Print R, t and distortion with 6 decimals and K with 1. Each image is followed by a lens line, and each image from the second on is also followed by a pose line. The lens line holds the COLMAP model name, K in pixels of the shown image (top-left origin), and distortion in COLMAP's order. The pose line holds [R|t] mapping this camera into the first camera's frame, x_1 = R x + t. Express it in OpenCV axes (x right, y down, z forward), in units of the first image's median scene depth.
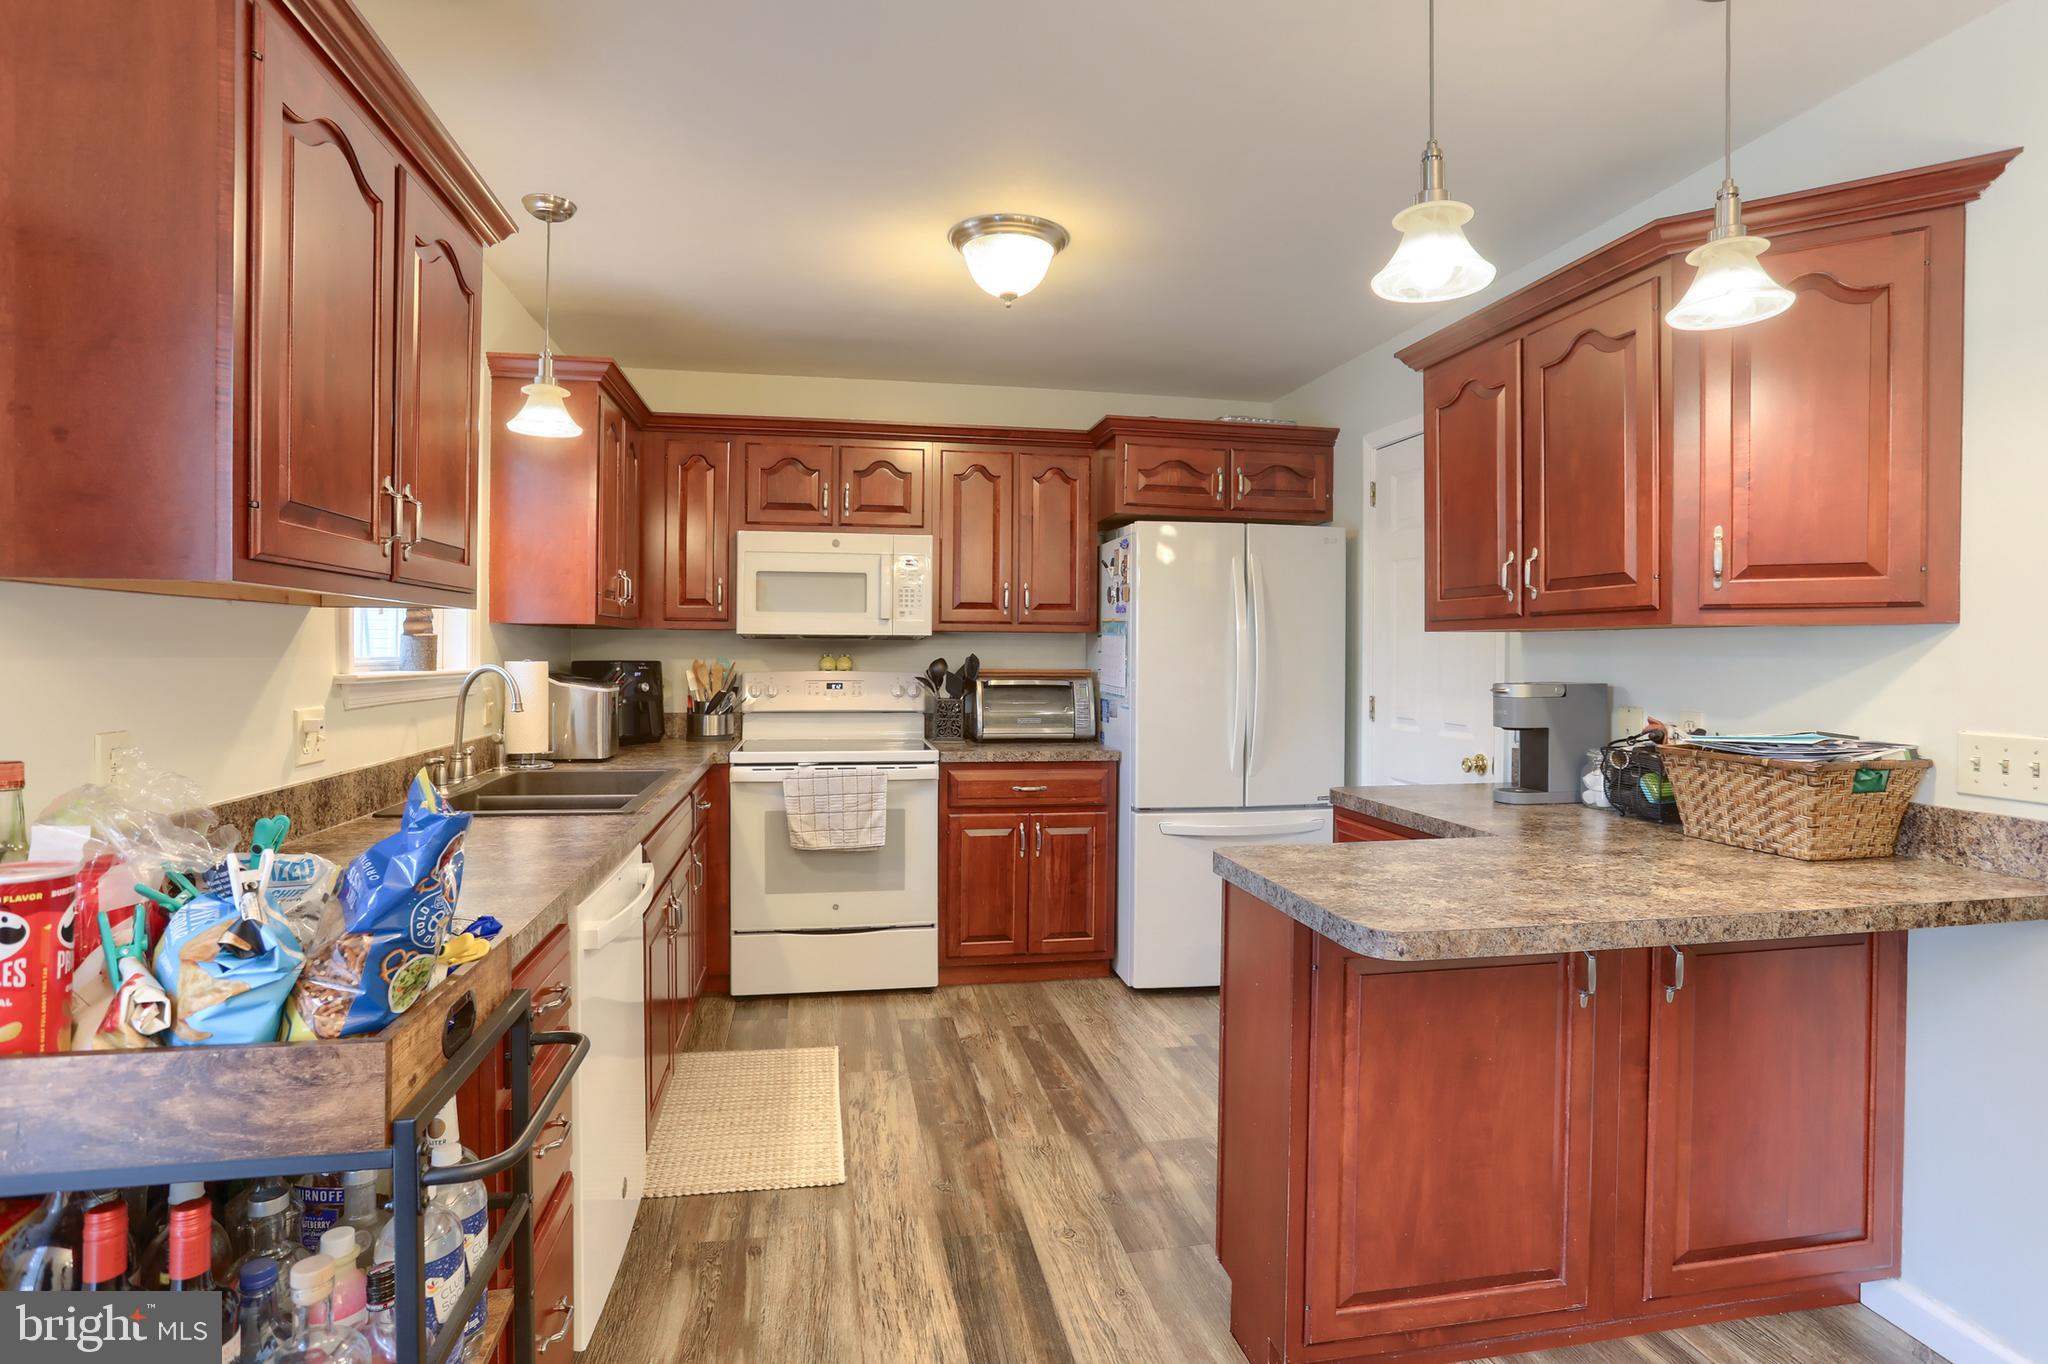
lens RADIAL K [[1051.9, 0, 1034.9], [0, 1051.9, 655.9], [0, 0, 1]] dist [-0.060727, 0.031027]
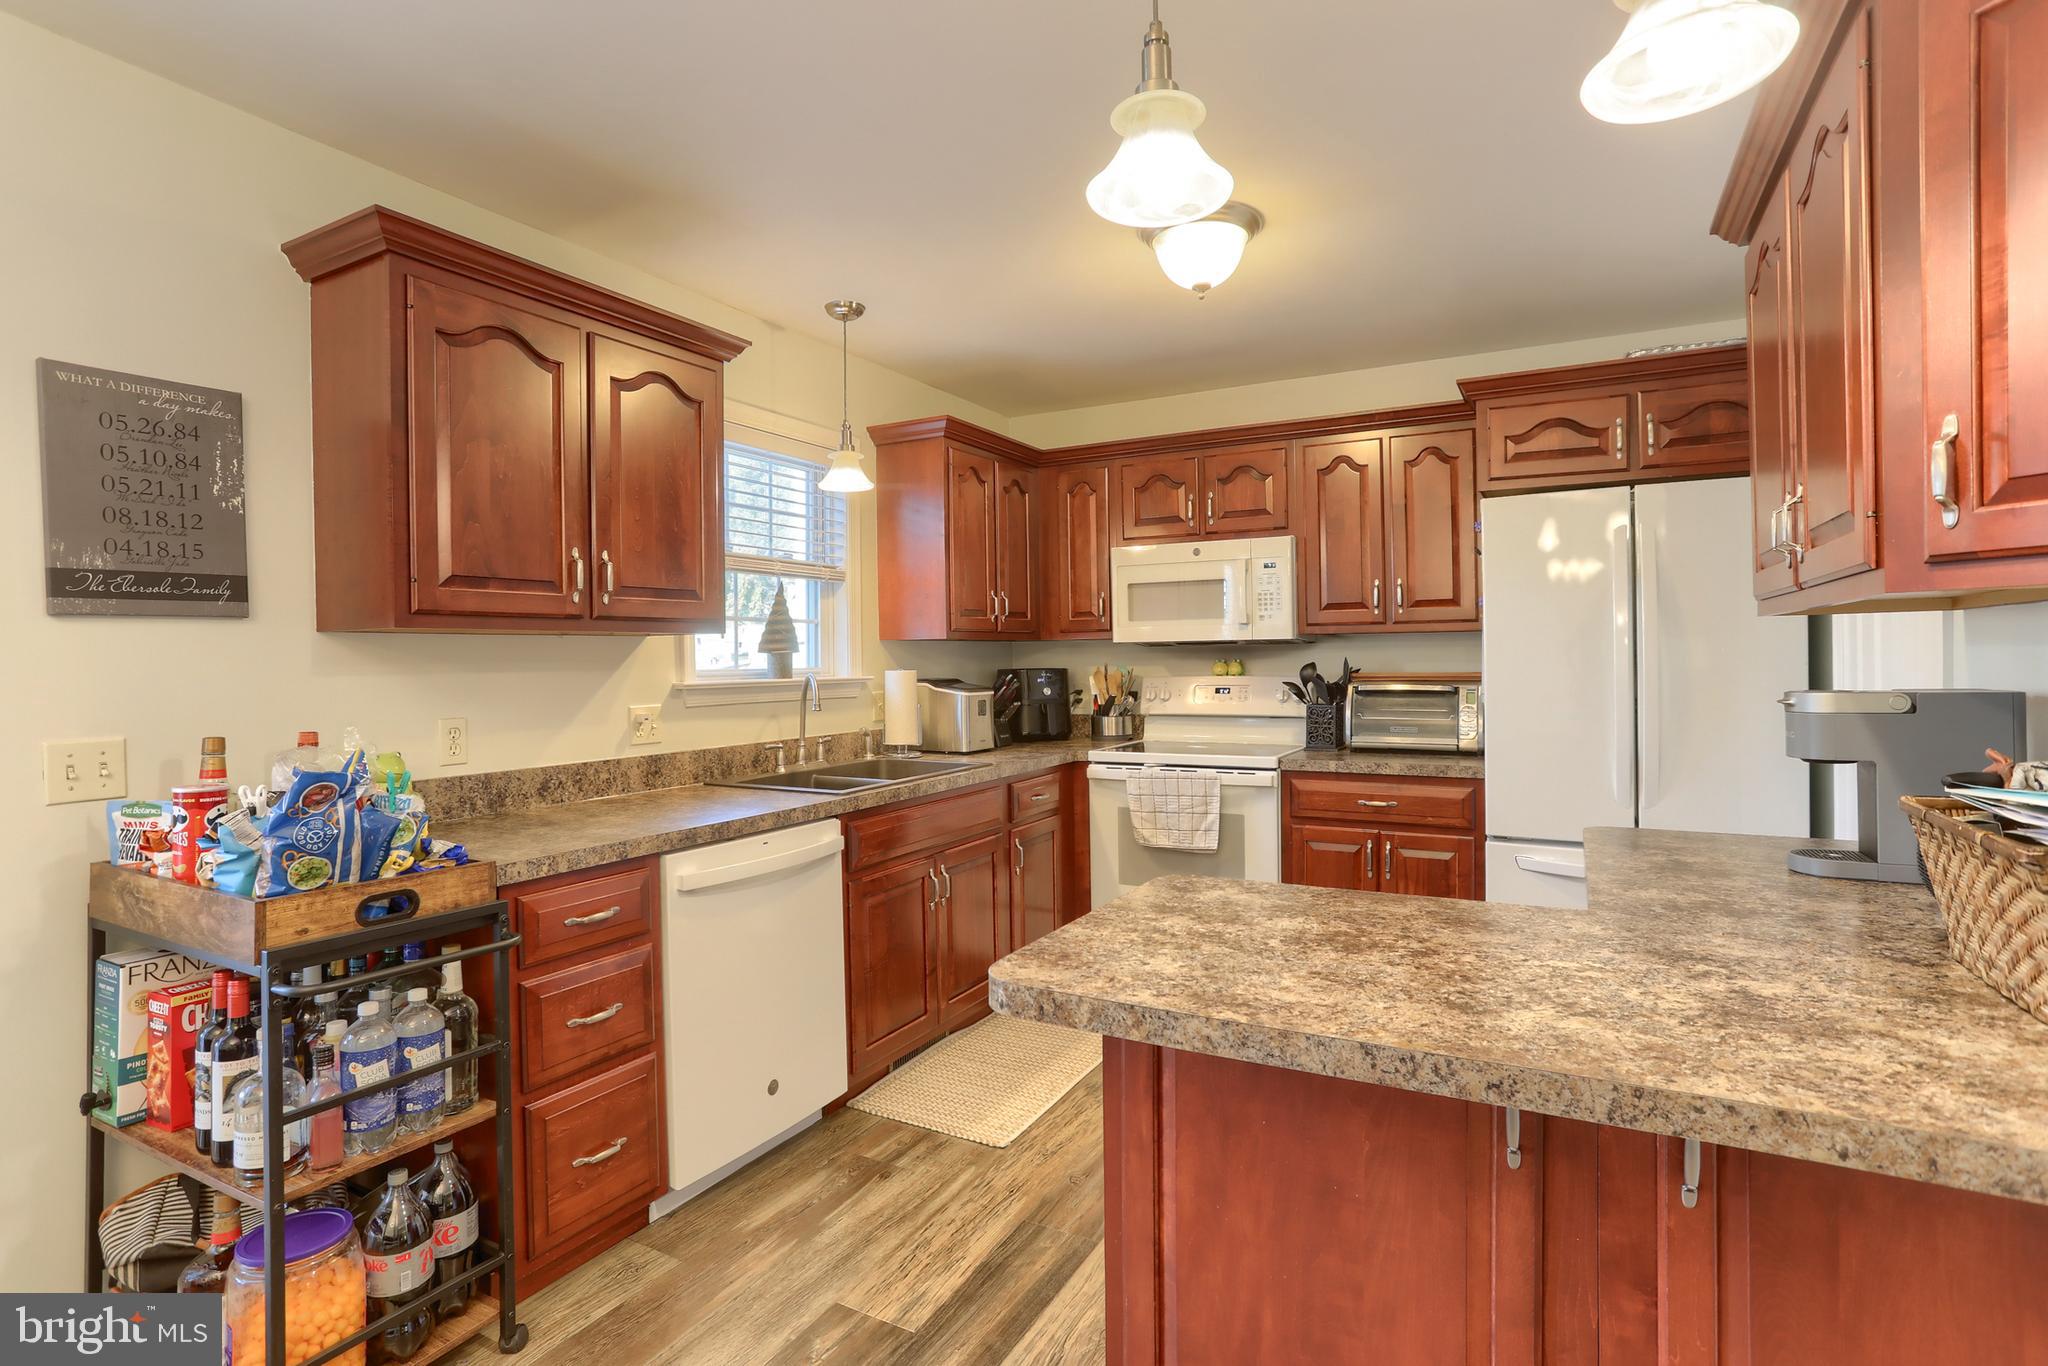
lens RADIAL K [[1013.4, 0, 1022.1], [0, 1013.4, 664.2], [0, 0, 1]] dist [-0.067359, 0.039754]
pose [[0.766140, -0.013509, -0.642532, 0.333043], [0.015933, 0.999871, -0.002024, 0.001937], [0.642476, -0.008687, 0.766257, 0.138028]]
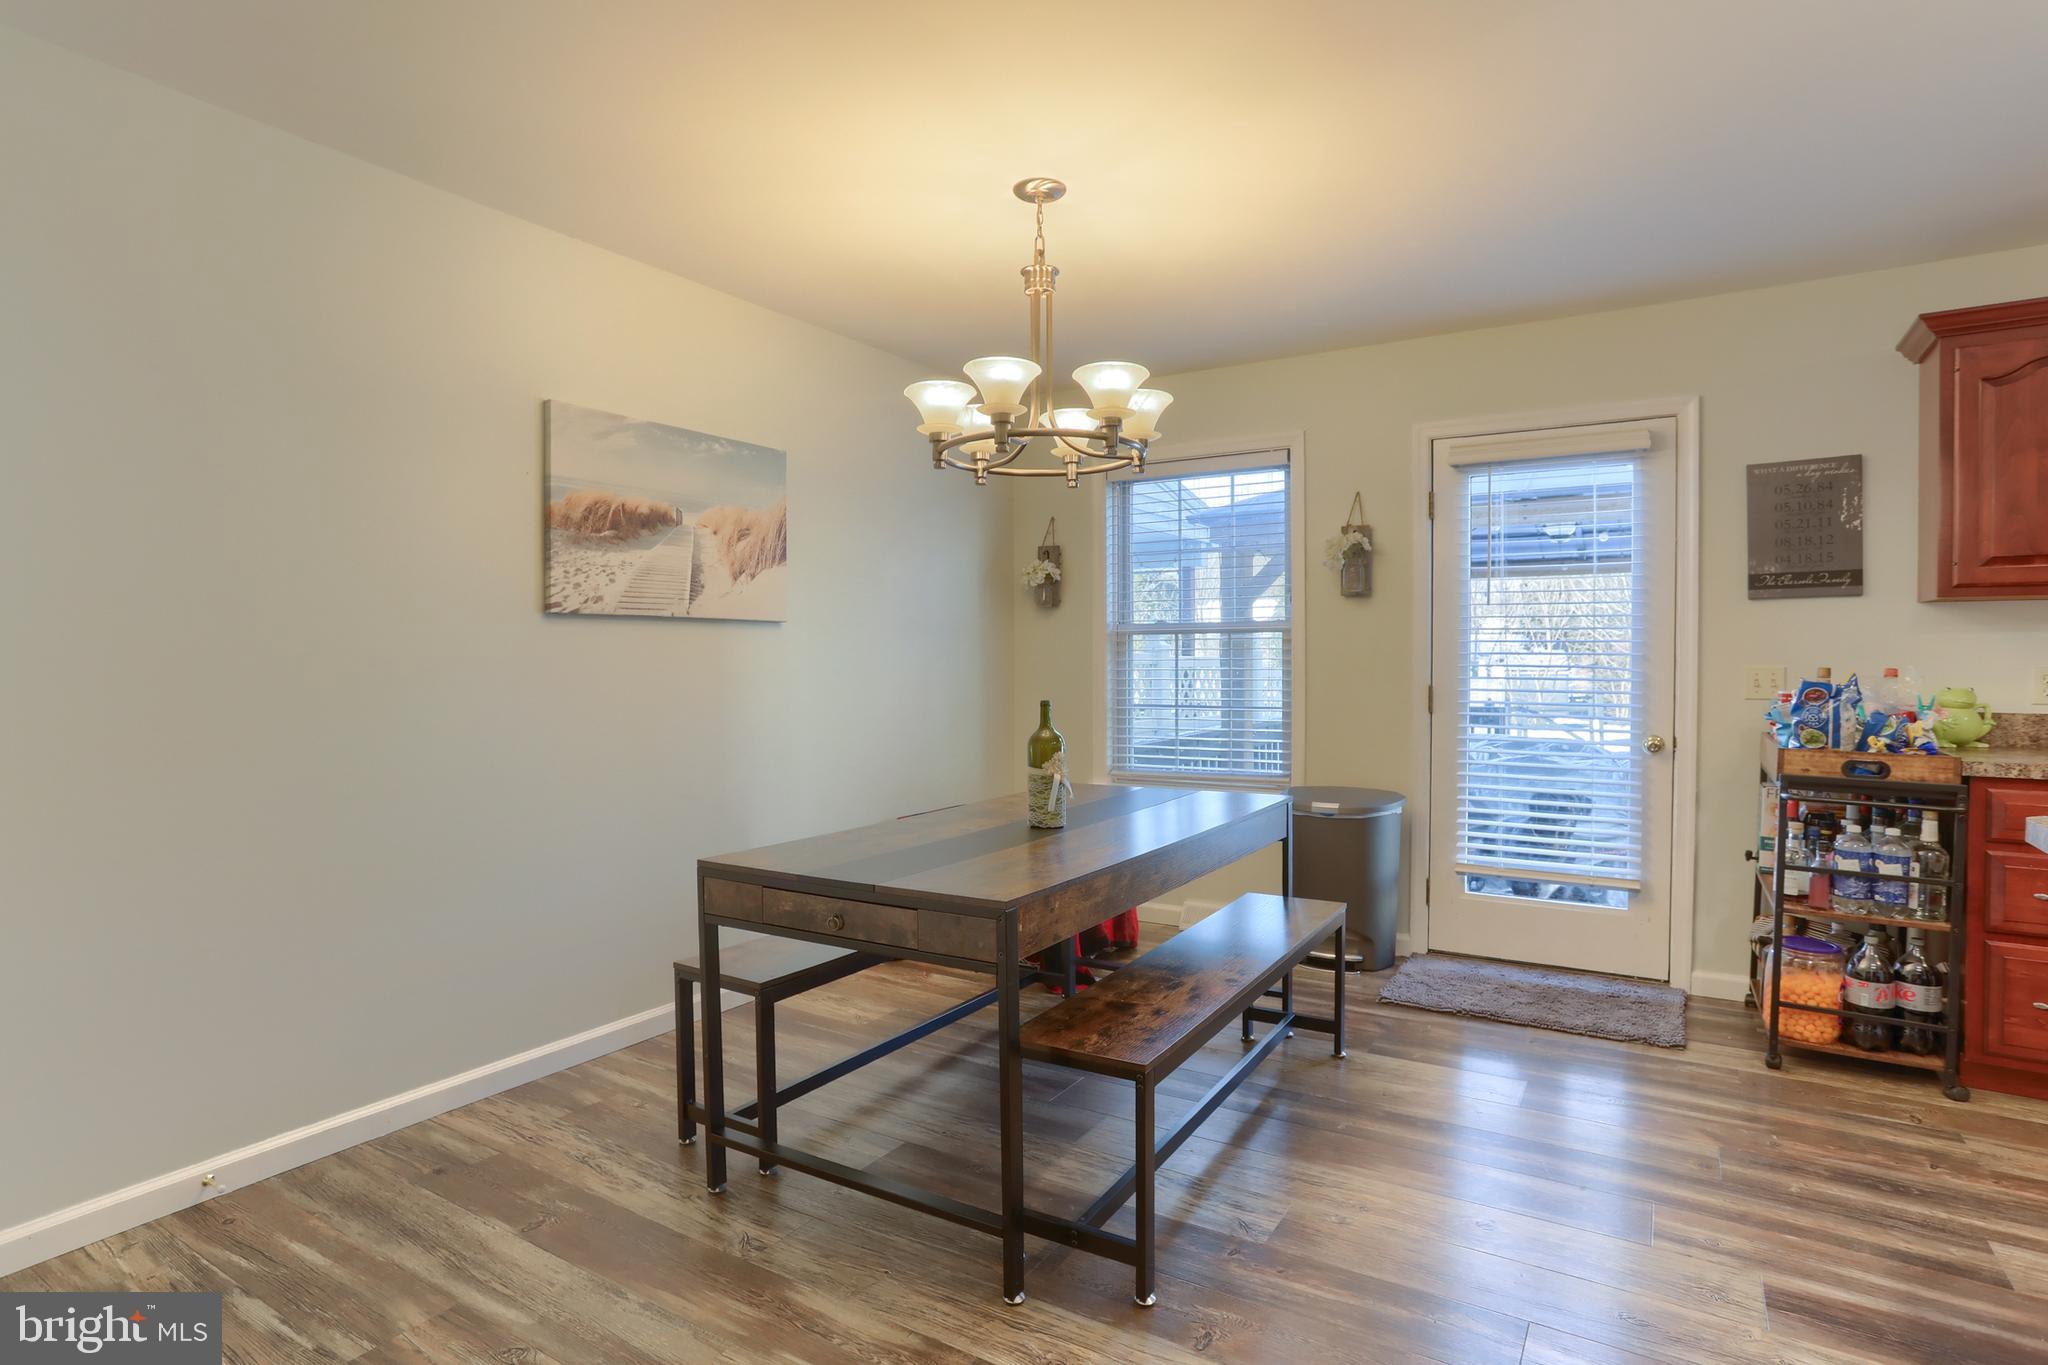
lens RADIAL K [[1025.8, 0, 1024.1], [0, 1025.8, 671.7], [0, 0, 1]] dist [-0.067325, 0.038046]
pose [[-0.691892, 0.006616, -0.721971, 0.781085], [-0.006867, 0.999853, 0.015743, 0.025741], [0.721968, 0.015850, -0.691745, 0.350091]]
